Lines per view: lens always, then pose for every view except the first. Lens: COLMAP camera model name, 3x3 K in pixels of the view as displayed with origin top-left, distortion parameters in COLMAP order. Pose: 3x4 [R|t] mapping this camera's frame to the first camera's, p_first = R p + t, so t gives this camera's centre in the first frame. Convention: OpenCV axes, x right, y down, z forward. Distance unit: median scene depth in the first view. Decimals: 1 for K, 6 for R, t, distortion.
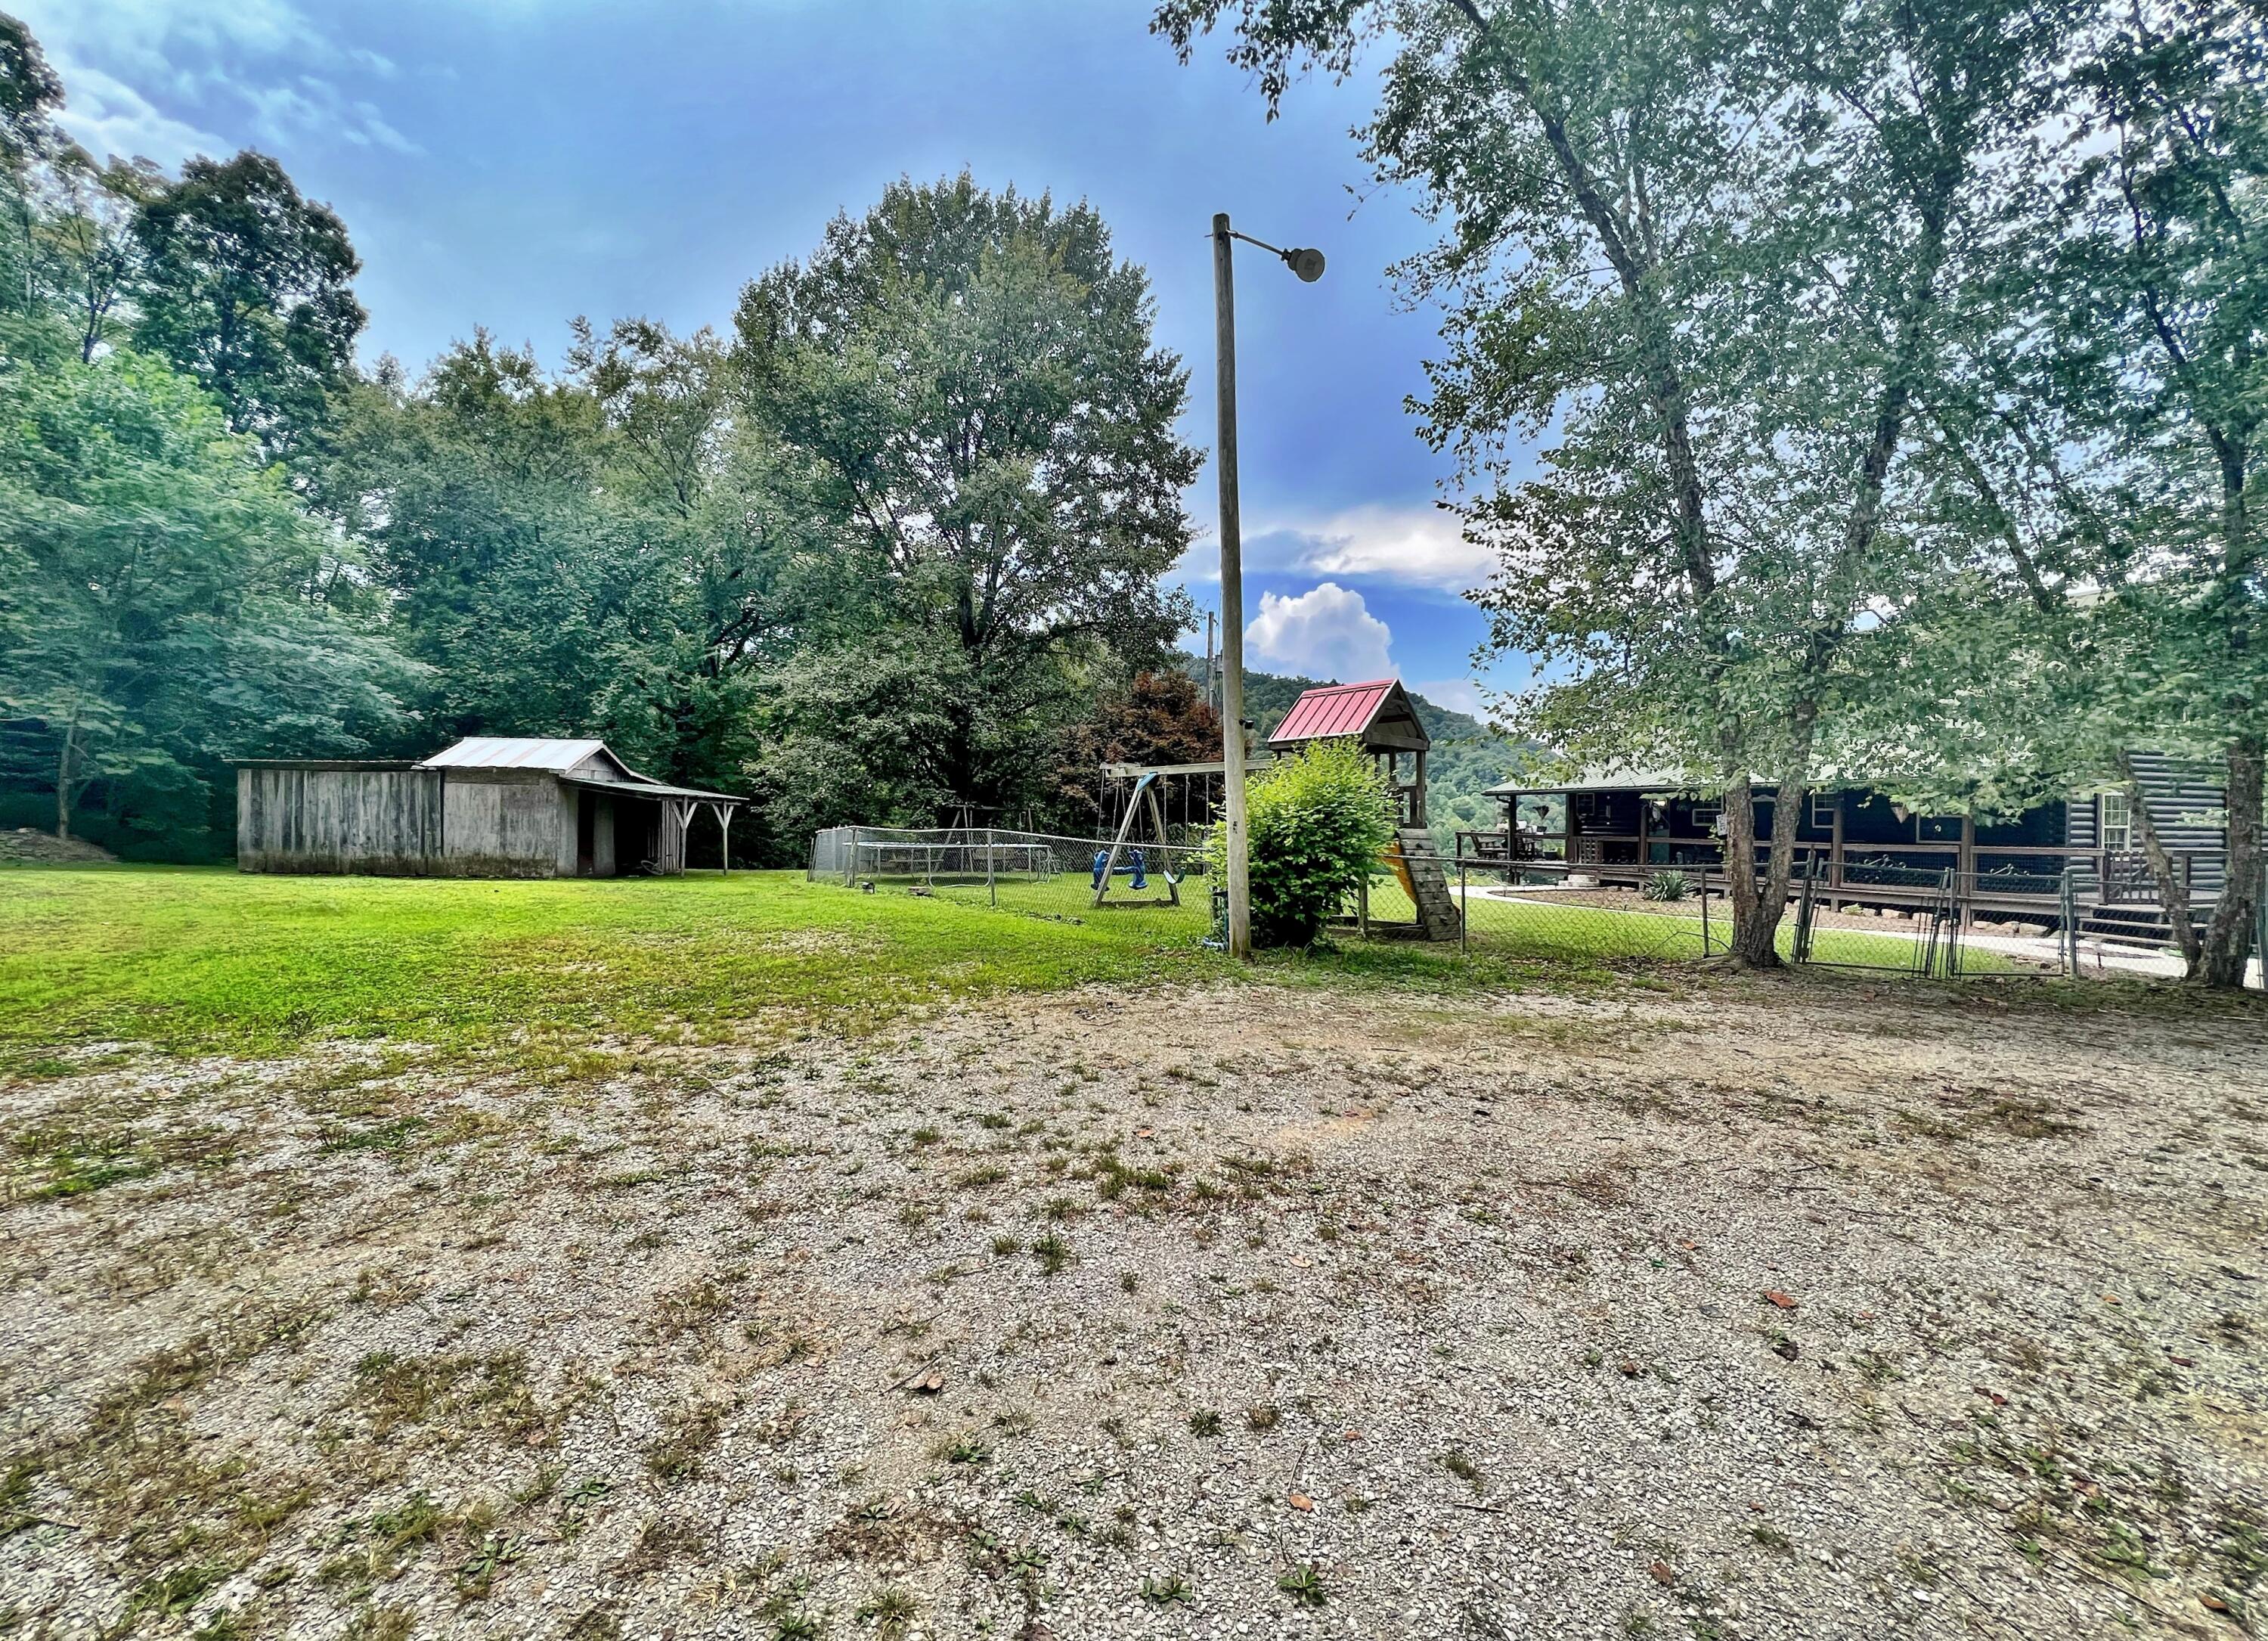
lens RADIAL K [[991.4, 0, 1122.5], [0, 991.4, 813.0], [0, 0, 1]] dist [0.000851, 0.000038]
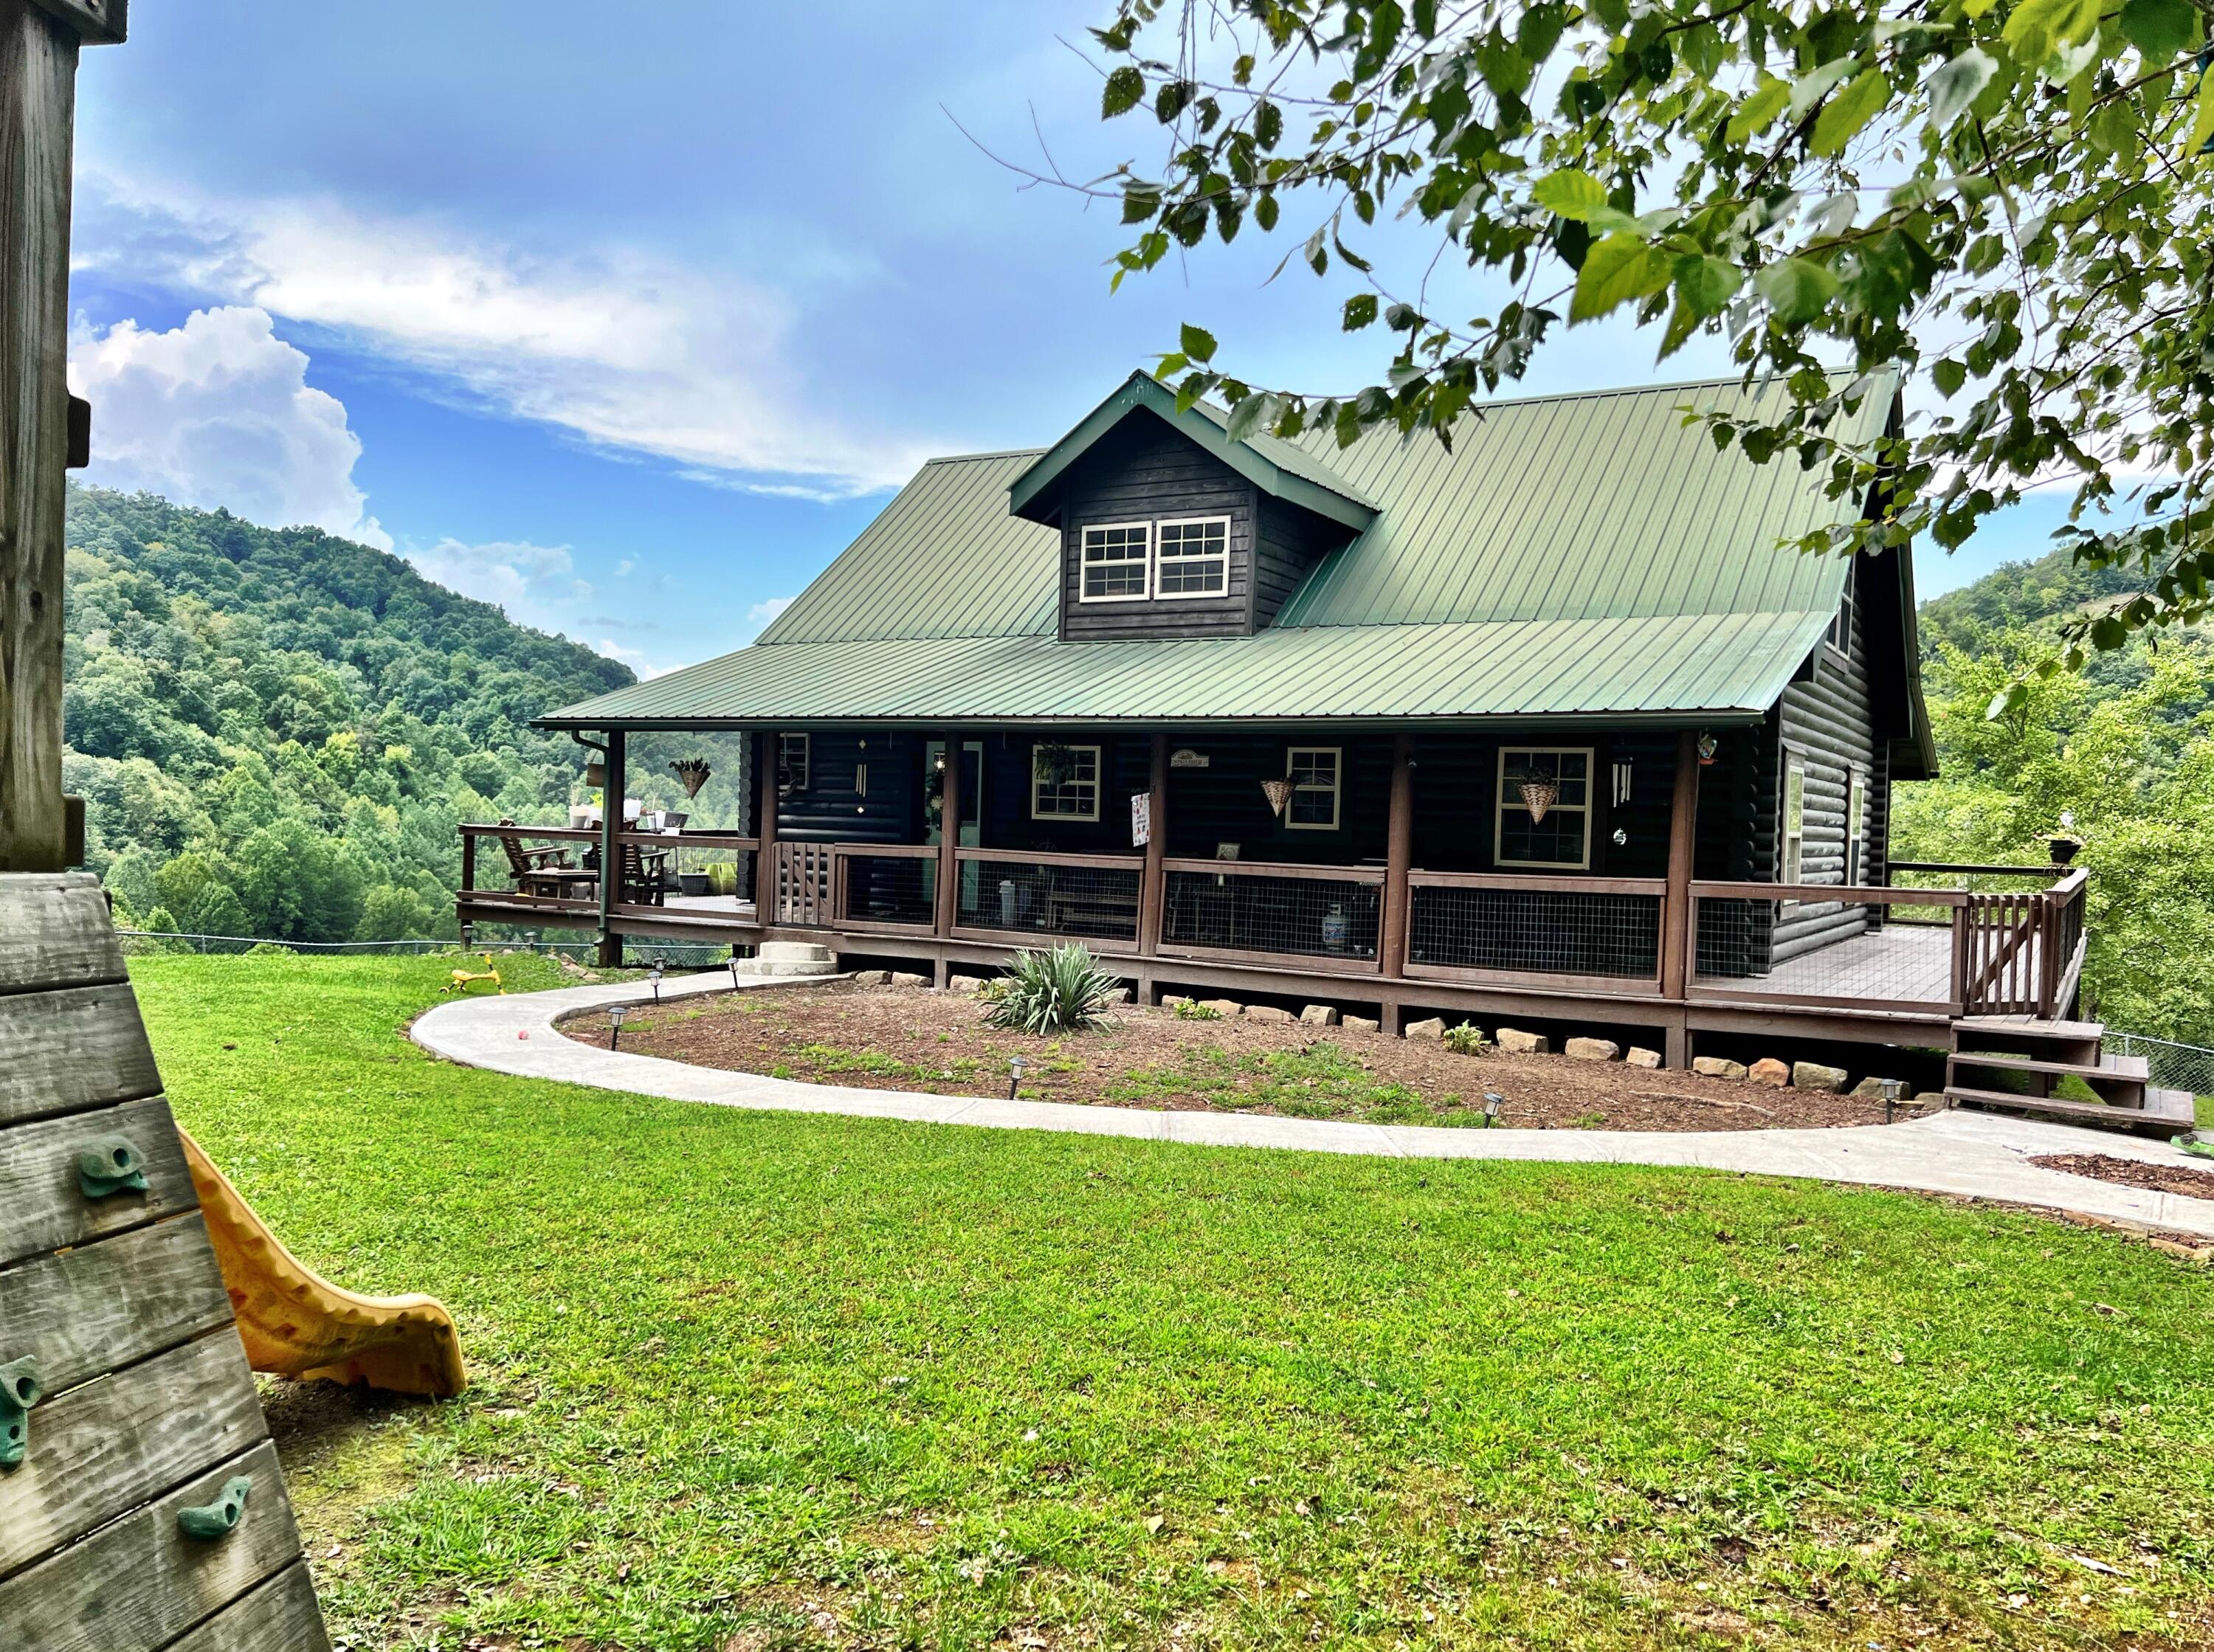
lens RADIAL K [[1664.7, 0, 1111.5], [0, 1664.7, 819.5], [0, 0, 1]] dist [0.023926, -0.030188]
pose [[0.769764, 0.011154, 0.638231, 0.135830], [-0.025809, 0.999574, 0.013659, 0.002762], [-0.637807, -0.026986, 0.769723, 0.394150]]
